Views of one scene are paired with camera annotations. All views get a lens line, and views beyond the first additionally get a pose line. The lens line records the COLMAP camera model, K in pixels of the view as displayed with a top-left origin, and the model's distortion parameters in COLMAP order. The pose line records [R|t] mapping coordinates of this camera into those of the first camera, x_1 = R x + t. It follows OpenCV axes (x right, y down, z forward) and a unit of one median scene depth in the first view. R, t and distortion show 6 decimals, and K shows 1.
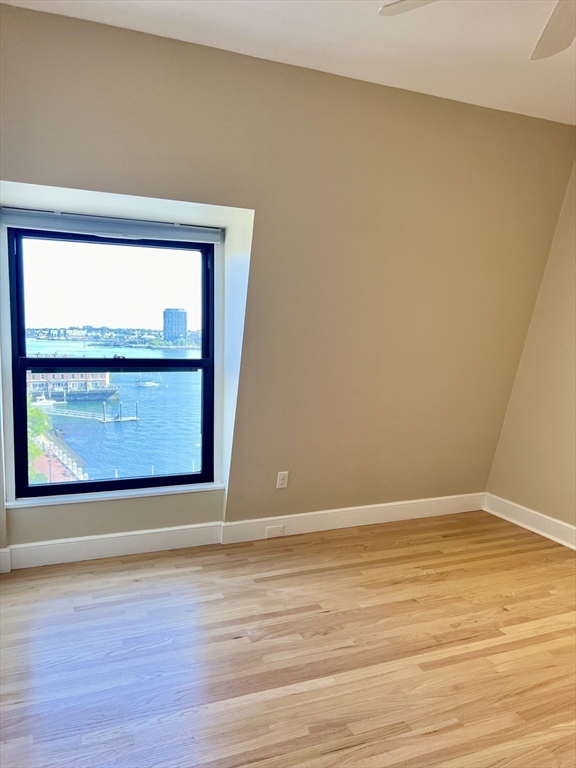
lens RADIAL K [[572.9, 0, 288.0], [0, 572.9, 384.0], [0, 0, 1]] dist [0.016534, -0.007089]
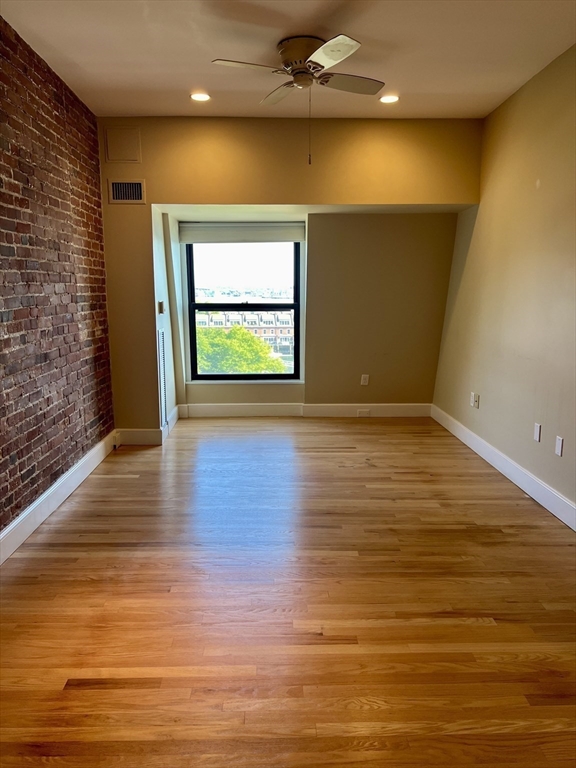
lens RADIAL K [[581.4, 0, 288.0], [0, 581.4, 384.0], [0, 0, 1]] dist [0.068522, -0.083902]
pose [[0.925556, 0.035361, -0.376956, 0.506944], [-0.007659, 0.997174, 0.074736, 0.066747], [0.378534, -0.066286, 0.923211, -0.595462]]
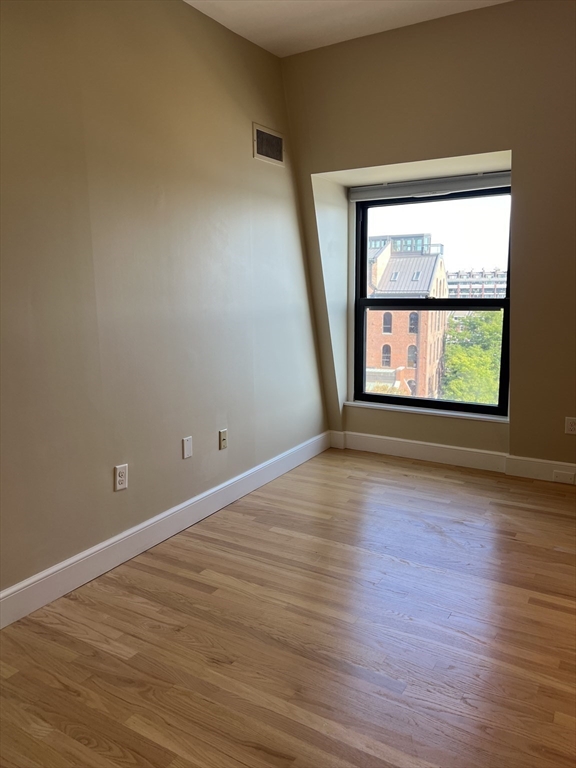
lens RADIAL K [[581.4, 0, 288.0], [0, 581.4, 384.0], [0, 0, 1]] dist [0.068522, -0.083902]
pose [[0.582667, 0.112738, -0.804853, 0.551333], [-0.046636, 0.993338, 0.105378, 0.018097], [0.811372, -0.023866, 0.584043, 0.041547]]
